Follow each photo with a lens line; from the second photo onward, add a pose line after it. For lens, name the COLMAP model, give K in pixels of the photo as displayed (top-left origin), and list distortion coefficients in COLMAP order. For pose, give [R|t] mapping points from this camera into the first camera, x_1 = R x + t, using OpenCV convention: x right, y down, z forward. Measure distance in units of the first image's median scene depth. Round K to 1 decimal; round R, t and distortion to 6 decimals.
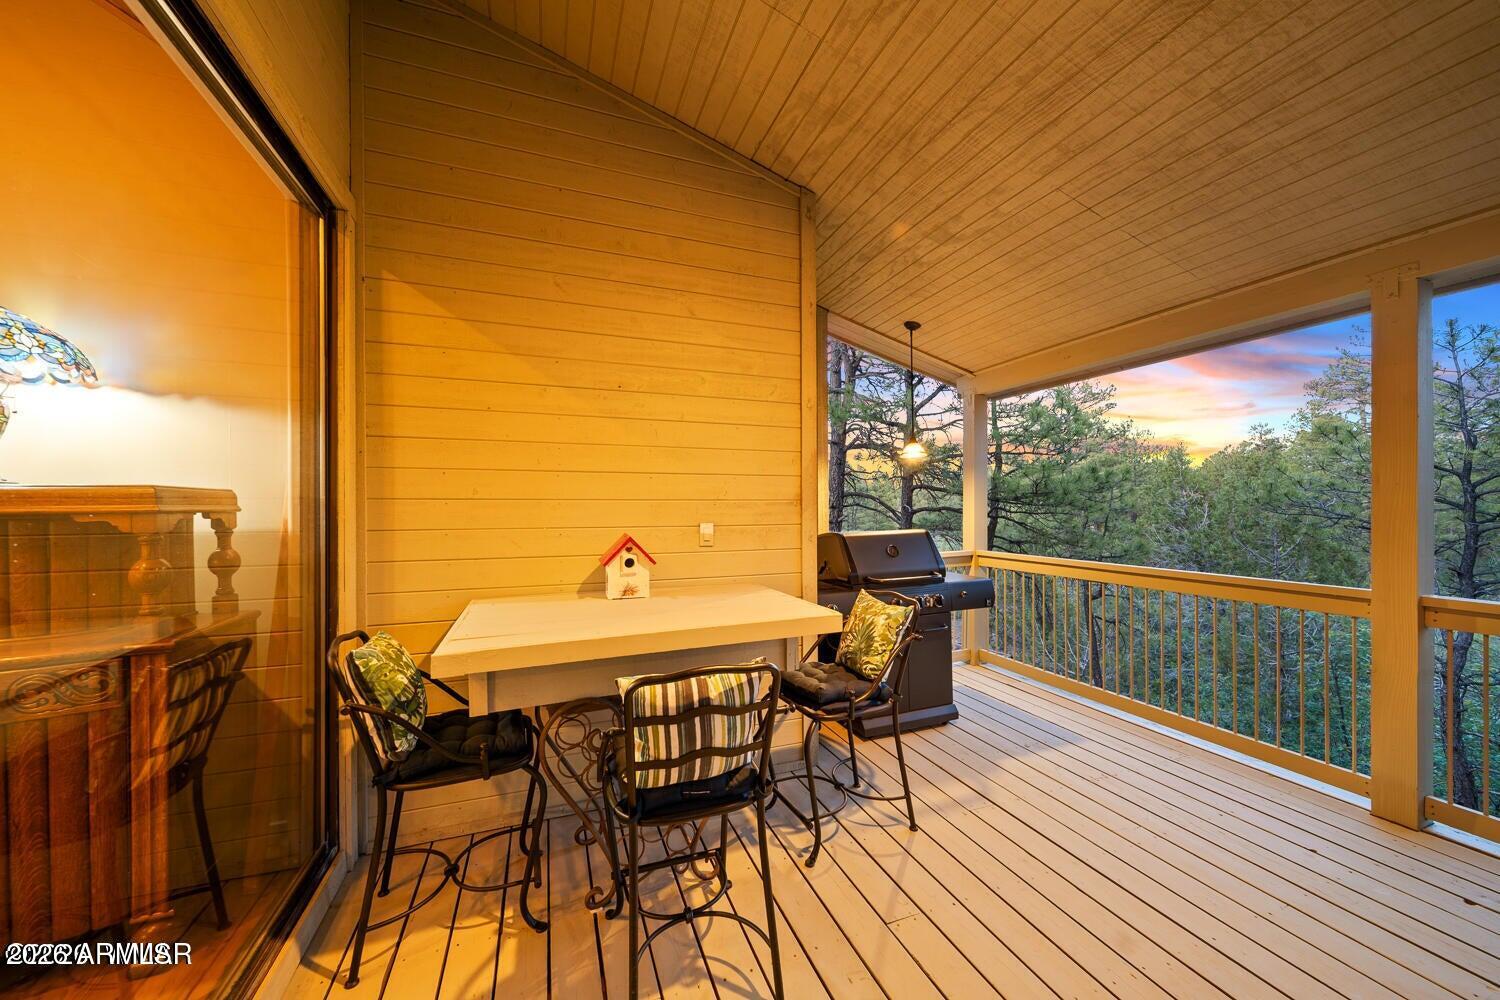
lens RADIAL K [[538.8, 0, 752.2], [0, 538.8, 503.2], [0, 0, 1]] dist [0.006643, -0.000972]
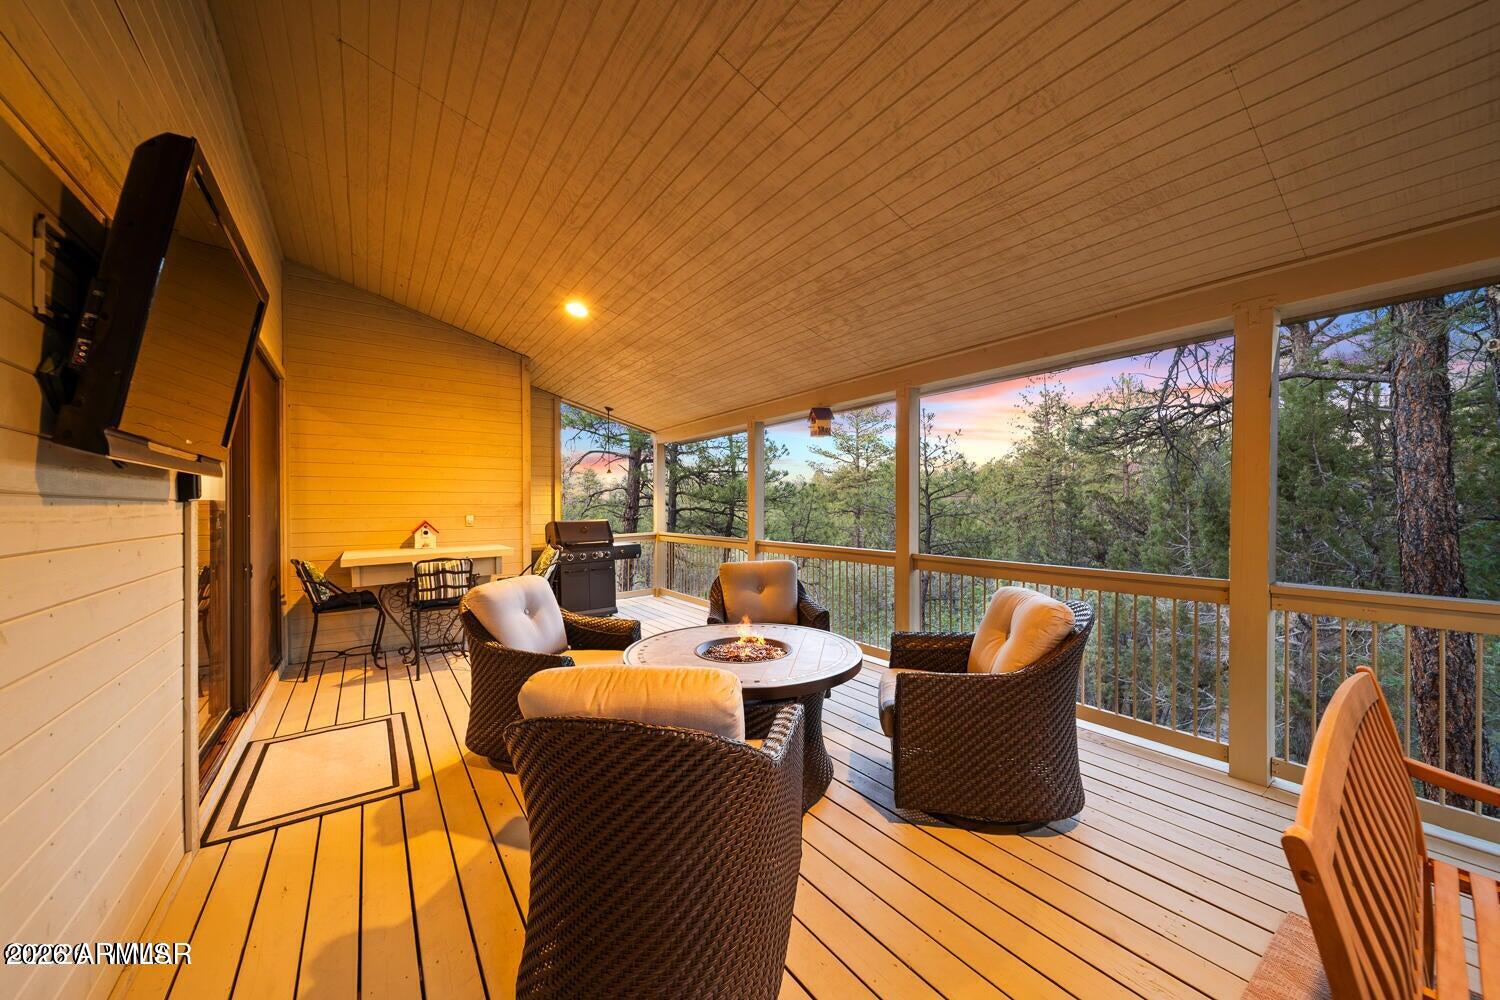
lens RADIAL K [[538.8, 0, 753.0], [0, 538.8, 504.4], [0, 0, 1]] dist [0.006643, -0.000972]
pose [[0.968377, -0.001527, 0.249487, 0.533399], [0.001254, 0.999998, 0.001254, -0.009020], [-0.249488, -0.000901, 0.968377, -1.528711]]
